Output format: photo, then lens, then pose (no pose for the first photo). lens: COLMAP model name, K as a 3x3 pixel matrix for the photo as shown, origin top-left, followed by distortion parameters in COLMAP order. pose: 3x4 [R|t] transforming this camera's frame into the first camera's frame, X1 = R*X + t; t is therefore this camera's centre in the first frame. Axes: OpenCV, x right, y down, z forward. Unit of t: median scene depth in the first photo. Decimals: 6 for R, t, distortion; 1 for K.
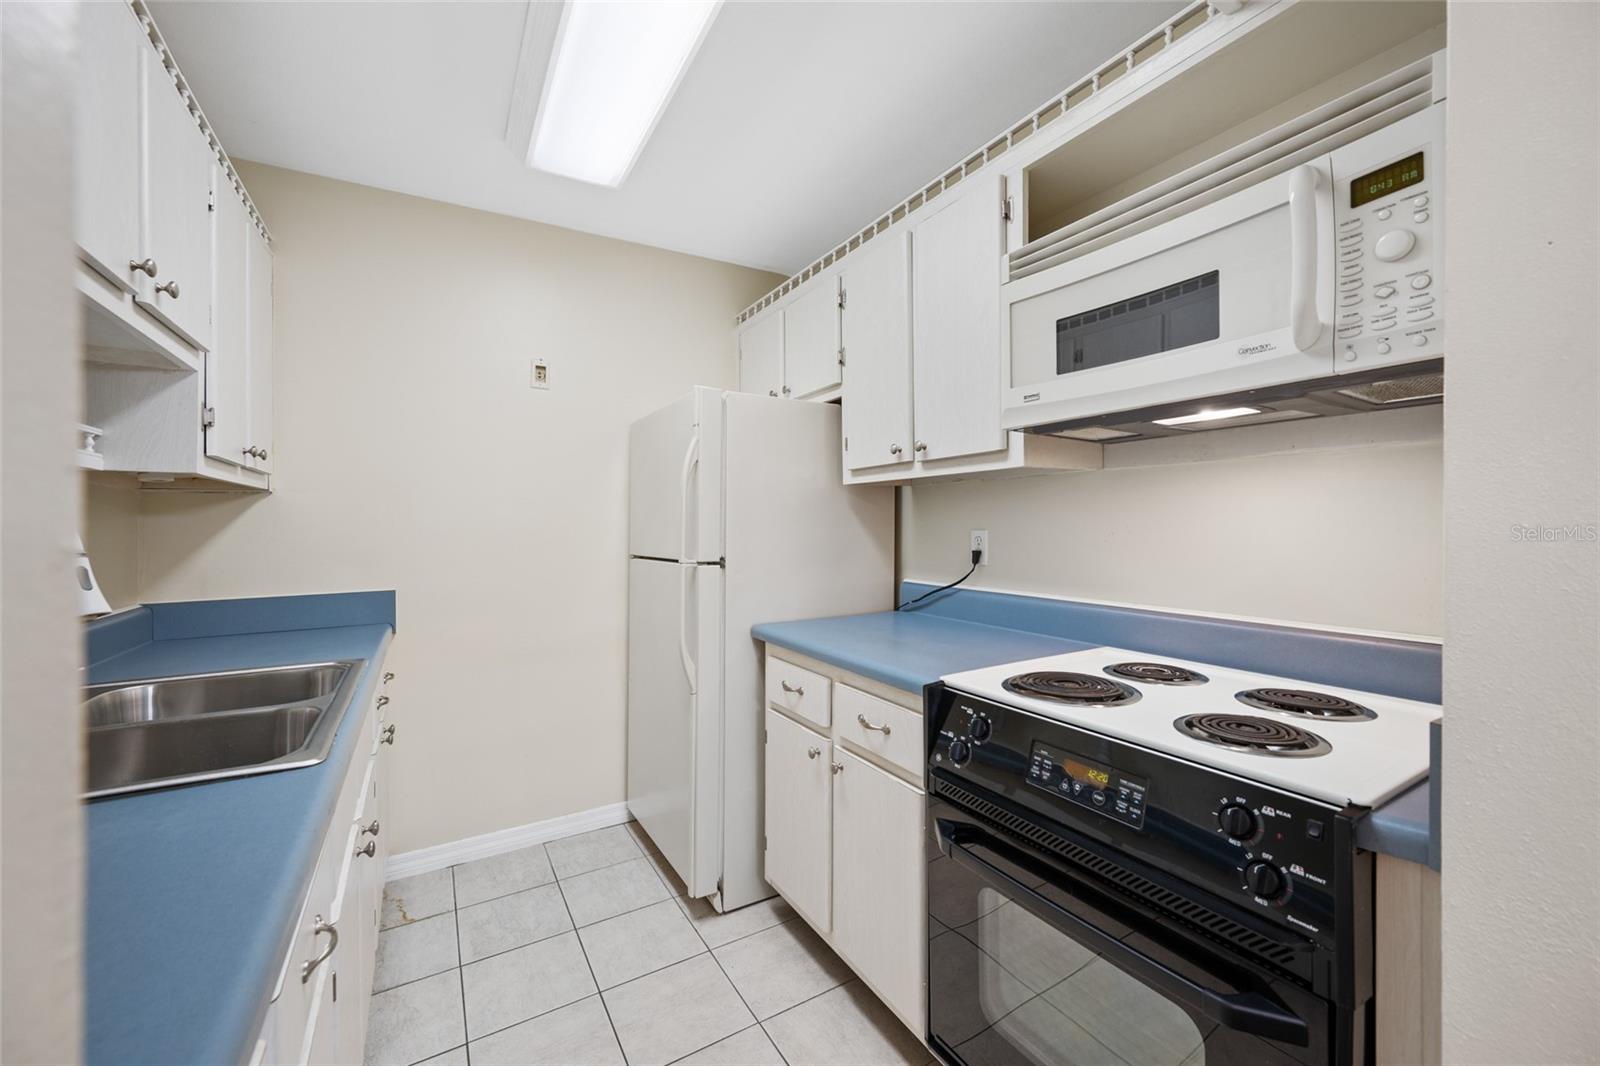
lens RADIAL K [[640.9, 0, 801.0], [0, 640.9, 527.4], [0, 0, 1]] dist [0.001314, 0.000014]
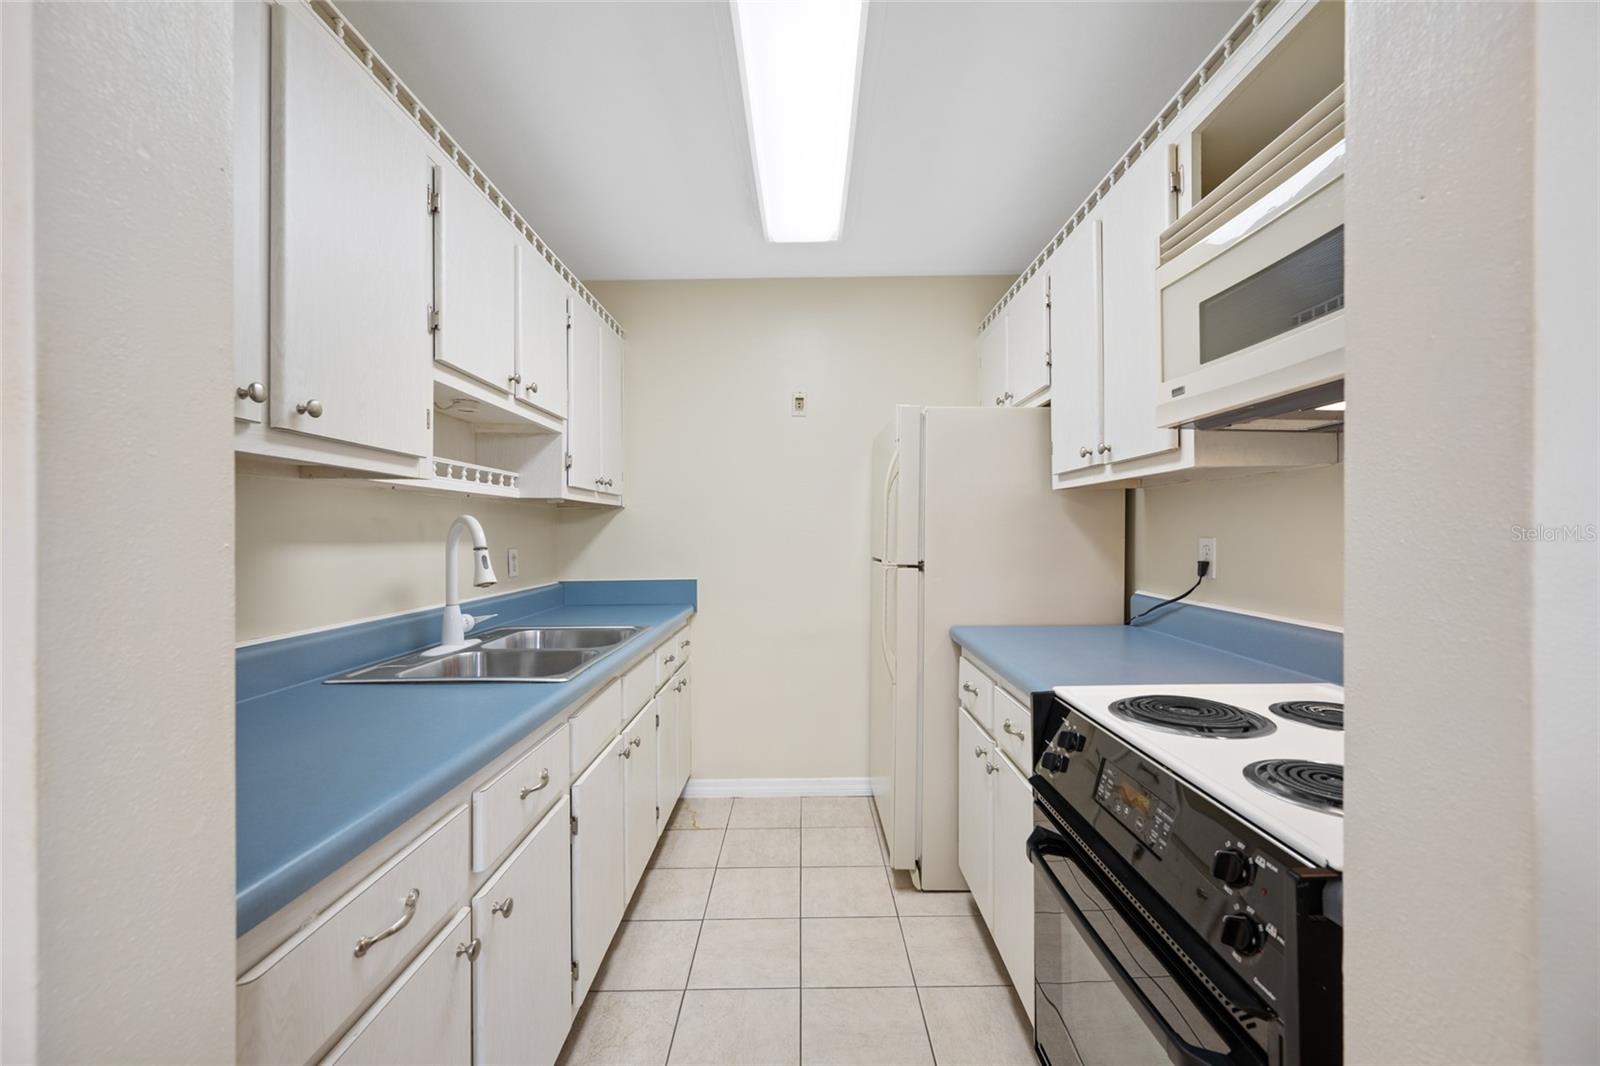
lens RADIAL K [[641.0, 0, 799.8], [0, 641.0, 530.9], [0, 0, 1]] dist [0.001085, 0.000327]
pose [[0.858683, 0.001589, -0.512504, 0.263971], [-0.001493, 0.999999, 0.000600, -0.004777], [0.512504, 0.000249, 0.858685, -0.033568]]
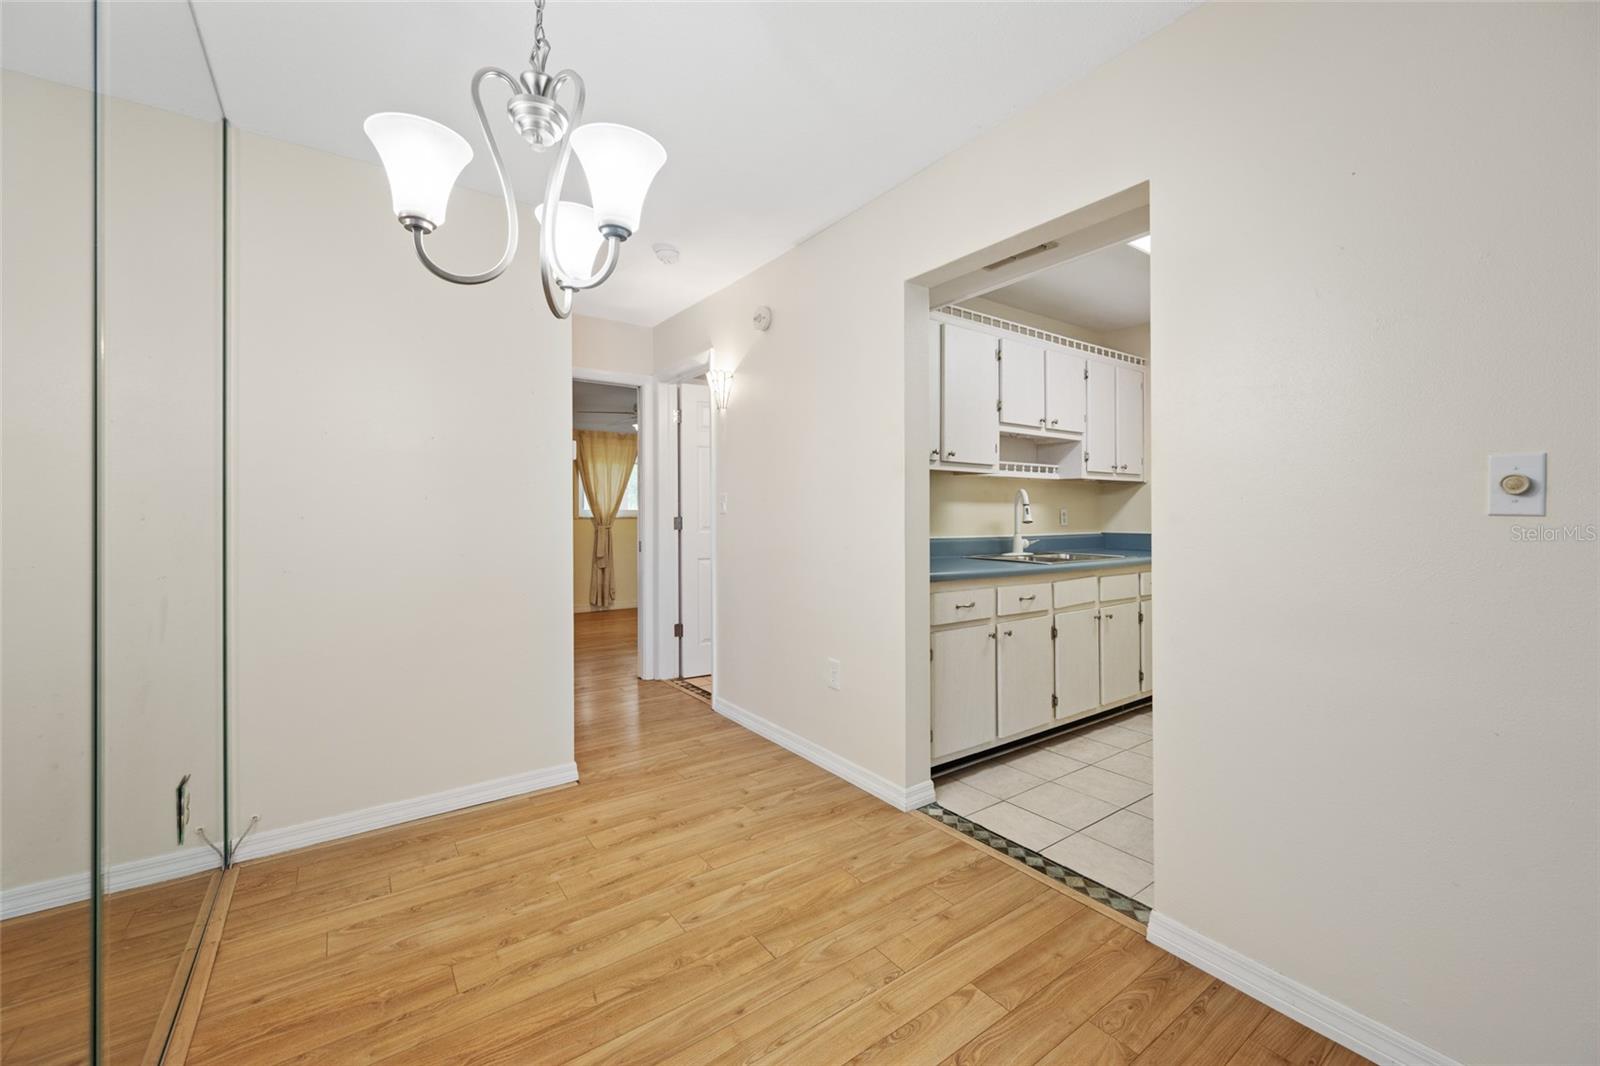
lens RADIAL K [[628.6, 0, 800.2], [0, 628.6, 501.1], [0, 0, 1]] dist [0.014319, 0.000087]
pose [[0.080238, -0.012551, -0.996697, 1.177682], [-0.001475, 0.999918, -0.012710, 0.033683], [0.996775, 0.002490, 0.080213, -0.287819]]
